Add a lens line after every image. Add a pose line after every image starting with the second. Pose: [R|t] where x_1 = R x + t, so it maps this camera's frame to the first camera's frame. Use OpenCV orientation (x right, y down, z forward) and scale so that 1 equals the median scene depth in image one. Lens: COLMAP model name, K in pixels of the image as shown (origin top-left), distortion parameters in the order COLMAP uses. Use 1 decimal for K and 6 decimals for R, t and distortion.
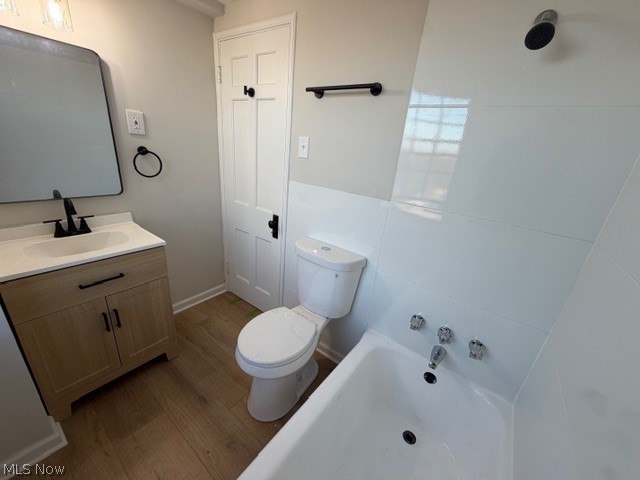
lens RADIAL K [[256.6, 0, 320.0], [0, 256.6, 240.0], [0, 0, 1]] dist [-0.001103, 0.000240]
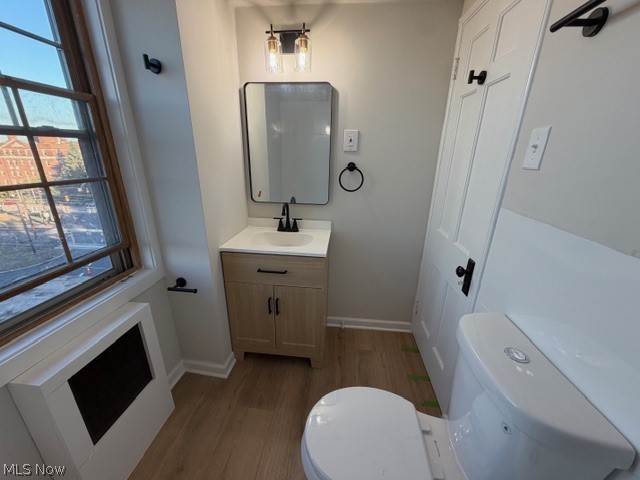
lens RADIAL K [[256.6, 0, 320.0], [0, 256.6, 240.0], [0, 0, 1]] dist [-0.001103, 0.000240]
pose [[0.507105, 0.204629, -0.837240, 0.189603], [-0.275312, 0.958973, 0.067628, -0.100360], [0.816730, 0.196207, 0.542637, 0.405690]]
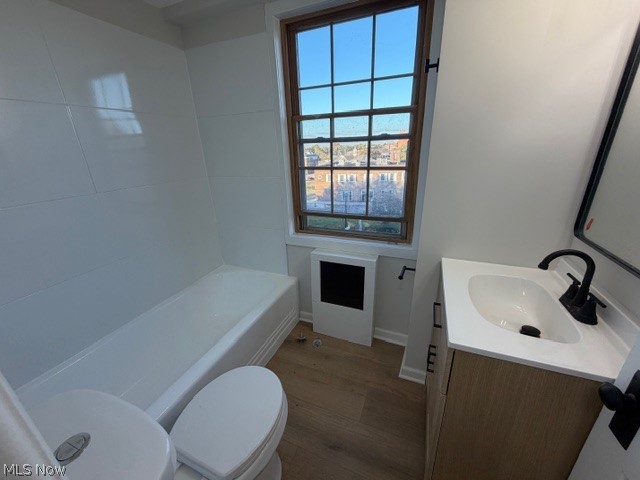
lens RADIAL K [[256.6, 0, 320.0], [0, 256.6, 240.0], [0, 0, 1]] dist [-0.001103, 0.000240]
pose [[-0.965652, 0.018219, -0.259200, -0.193827], [-0.151474, 0.771037, 0.618512, -0.407943], [0.211122, 0.636530, -0.741793, 1.122438]]
